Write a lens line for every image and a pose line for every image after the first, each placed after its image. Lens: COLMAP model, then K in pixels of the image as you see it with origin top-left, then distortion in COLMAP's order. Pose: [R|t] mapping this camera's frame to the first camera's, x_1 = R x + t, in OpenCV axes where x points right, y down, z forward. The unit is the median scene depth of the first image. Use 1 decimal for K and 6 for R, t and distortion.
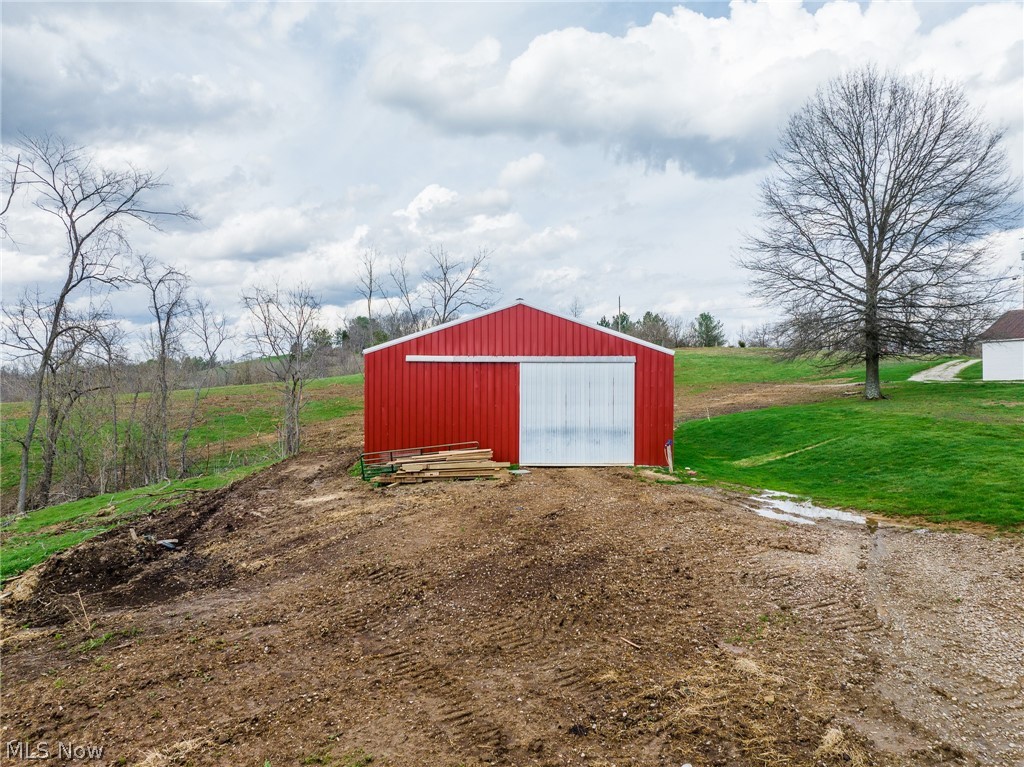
lens RADIAL K [[754.9, 0, 512.0], [0, 754.9, 383.5], [0, 0, 1]] dist [-0.028899, 0.005072]
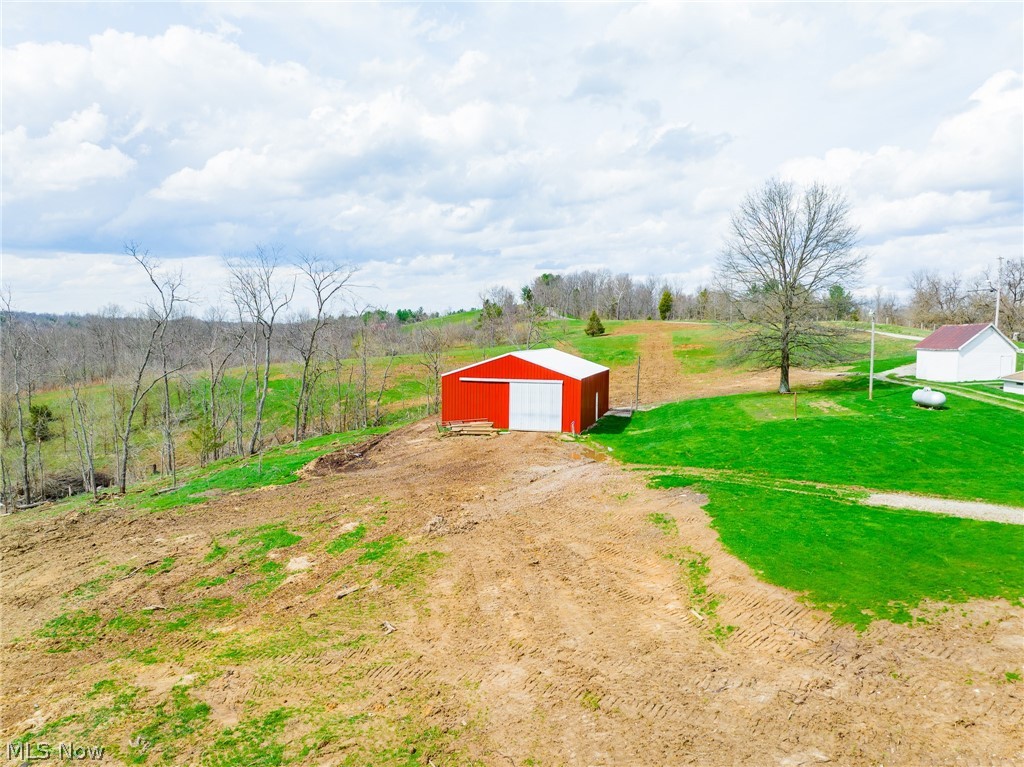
lens RADIAL K [[754.9, 0, 512.0], [0, 754.9, 383.5], [0, 0, 1]] dist [-0.028899, 0.005072]
pose [[0.964947, 0.027265, -0.261025, 0.590066], [-0.007719, 0.997107, 0.075614, -0.190276], [0.262331, -0.070949, 0.962366, -1.095222]]
